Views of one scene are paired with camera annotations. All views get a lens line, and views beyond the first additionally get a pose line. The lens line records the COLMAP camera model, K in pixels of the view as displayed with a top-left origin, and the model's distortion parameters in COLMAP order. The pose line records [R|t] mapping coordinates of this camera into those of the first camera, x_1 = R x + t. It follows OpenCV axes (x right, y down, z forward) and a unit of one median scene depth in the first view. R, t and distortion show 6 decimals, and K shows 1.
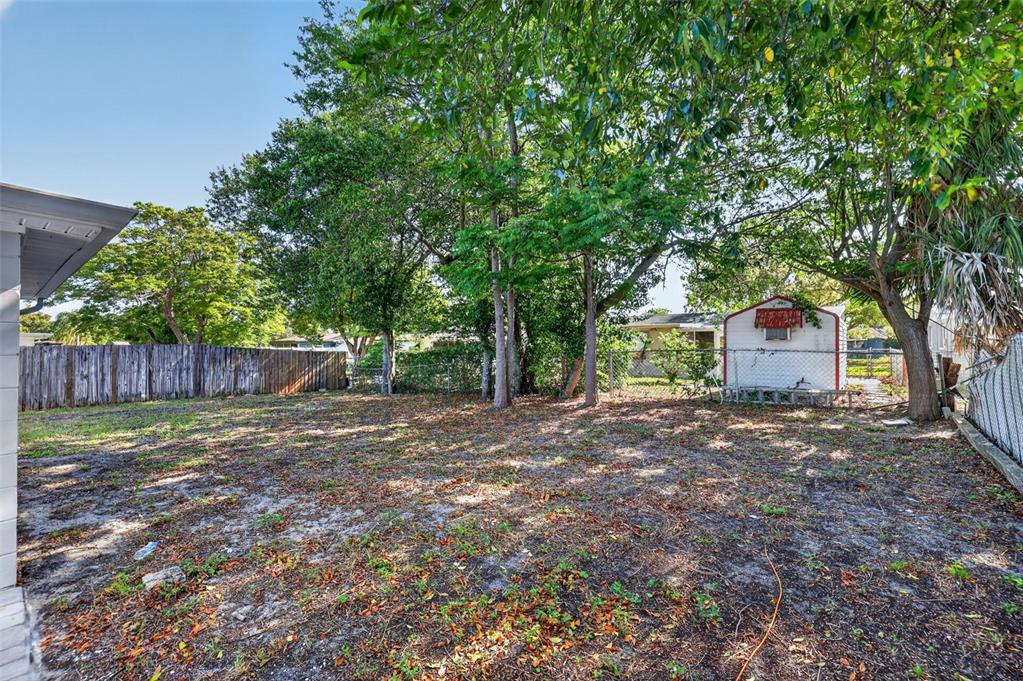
lens RADIAL K [[442.2, 0, 503.0], [0, 442.2, 339.4], [0, 0, 1]] dist [-0.045132, 0.013915]
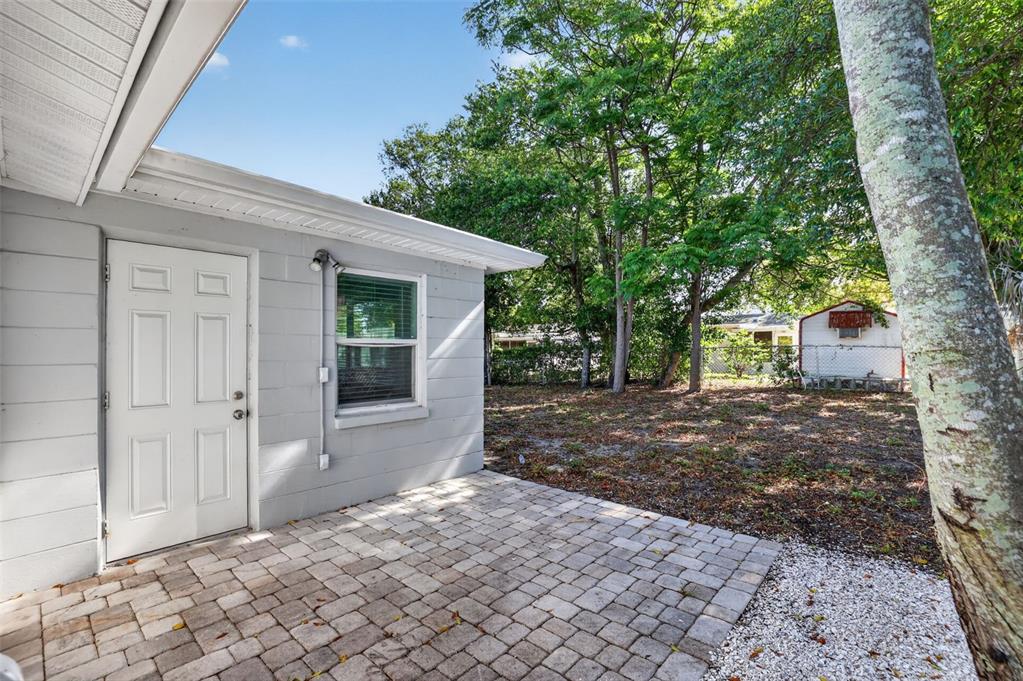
lens RADIAL K [[442.2, 0, 503.0], [0, 442.2, 339.4], [0, 0, 1]] dist [-0.045132, 0.013915]
pose [[0.998873, 0.002133, -0.047408, -0.270100], [-0.002213, 0.999996, -0.001625, 0.009939], [0.047404, 0.001728, 0.998874, -0.231847]]
